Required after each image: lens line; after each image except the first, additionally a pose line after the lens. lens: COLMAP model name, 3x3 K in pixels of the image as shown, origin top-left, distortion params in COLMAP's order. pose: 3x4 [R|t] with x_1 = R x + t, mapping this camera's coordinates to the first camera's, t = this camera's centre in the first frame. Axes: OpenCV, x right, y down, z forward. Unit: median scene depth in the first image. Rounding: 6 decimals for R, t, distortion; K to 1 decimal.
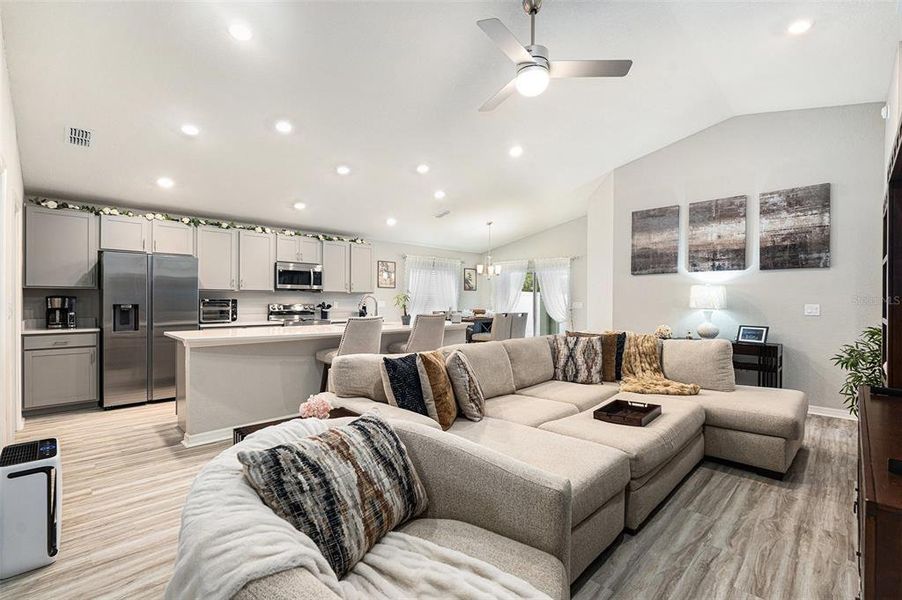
lens RADIAL K [[399.9, 0, 452.6], [0, 399.9, 303.1], [0, 0, 1]] dist [-0.010213, 0.001062]
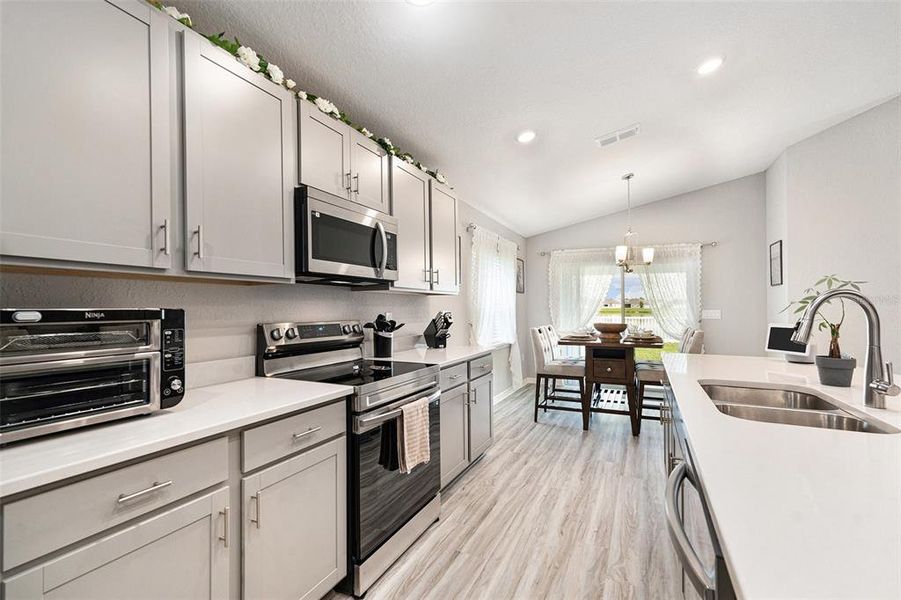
lens RADIAL K [[399.4, 0, 446.1], [0, 399.4, 298.3], [0, 0, 1]] dist [-0.010213, 0.001062]
pose [[0.946834, 0.002835, 0.321709, -0.478467], [0.006681, 0.999572, -0.028472, -0.008073], [-0.321652, 0.029108, 0.946411, 0.742962]]
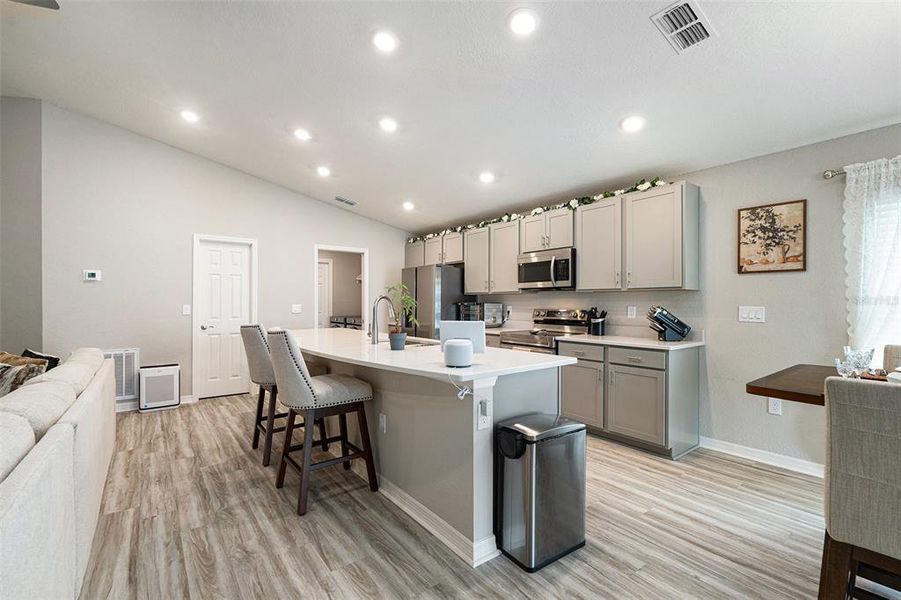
lens RADIAL K [[399.4, 0, 449.3], [0, 399.4, 303.4], [0, 0, 1]] dist [-0.010213, 0.001062]
pose [[-0.130665, -0.002510, -0.991423, 0.376765], [-0.009704, 0.999952, -0.001253, -0.006253], [0.991379, 0.009457, -0.130683, 1.060294]]
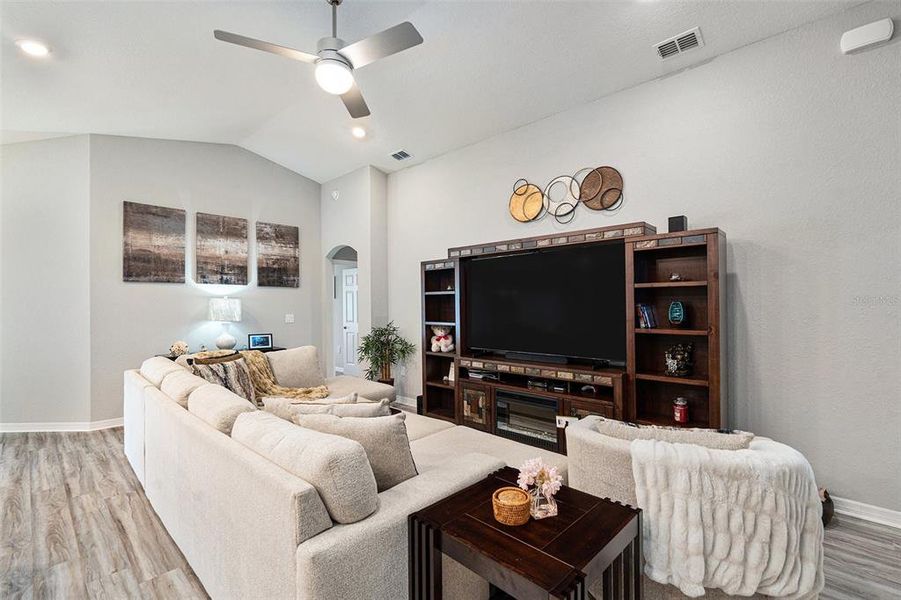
lens RADIAL K [[399.4, 0, 450.8], [0, 399.4, 303.7], [0, 0, 1]] dist [-0.010213, 0.001062]
pose [[-0.038559, 0.000124, 0.999256, -0.368537], [0.011689, 0.999932, 0.000327, -0.021540], [-0.999188, 0.011693, -0.038557, 0.404921]]
